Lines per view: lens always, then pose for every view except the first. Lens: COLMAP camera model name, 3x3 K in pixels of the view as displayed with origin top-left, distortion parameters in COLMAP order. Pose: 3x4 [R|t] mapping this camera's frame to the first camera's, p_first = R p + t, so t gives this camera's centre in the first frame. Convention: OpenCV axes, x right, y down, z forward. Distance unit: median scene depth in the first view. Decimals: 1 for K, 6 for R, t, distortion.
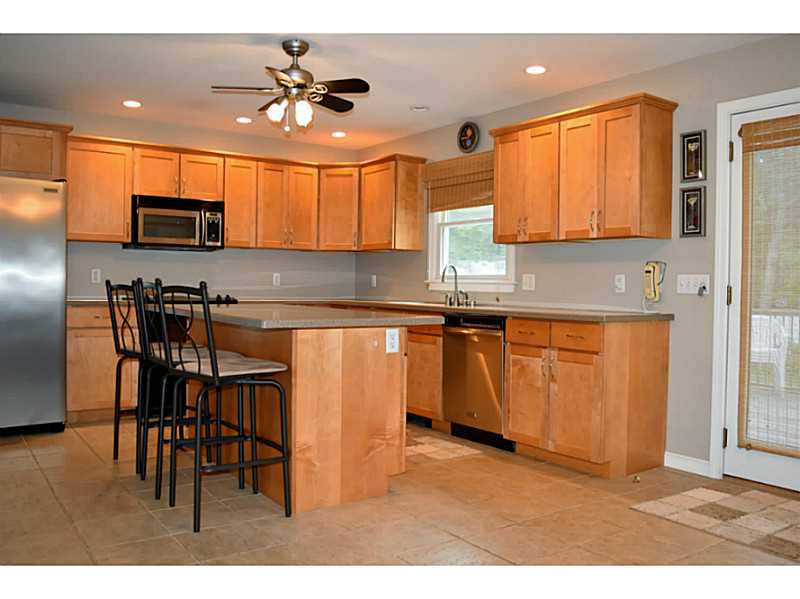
lens RADIAL K [[685.1, 0, 396.5], [0, 685.1, 299.9], [0, 0, 1]] dist [-0.073304, -0.001042]
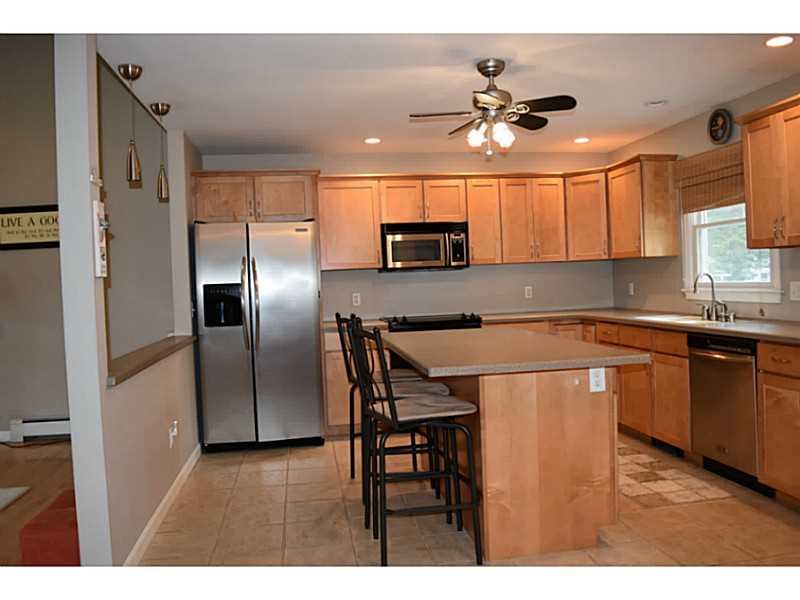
lens RADIAL K [[650.0, 0, 400.0], [0, 650.0, 300.0], [0, 0, 1]] dist [-0.059964, 0.001429]
pose [[0.900047, -0.039046, -0.434041, 0.089628], [0.043187, 0.999067, -0.000320, -0.035799], [0.433648, -0.018457, 0.900893, 0.084149]]
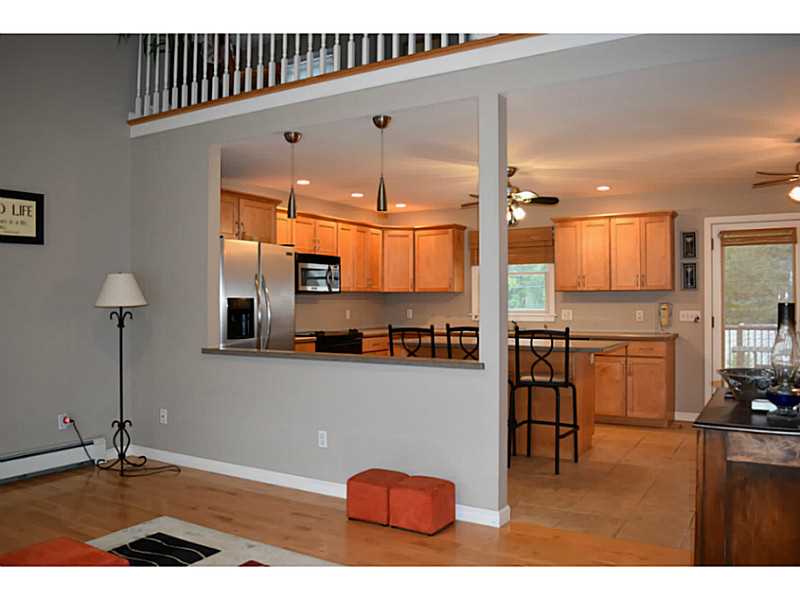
lens RADIAL K [[658.6, 0, 400.0], [0, 658.6, 300.0], [0, 0, 1]] dist [-0.009434, -0.003811]
pose [[0.910260, -0.016776, 0.413697, -0.790388], [0.025781, 0.999536, -0.016193, -0.046116], [-0.413234, 0.025406, 0.910271, -0.220020]]
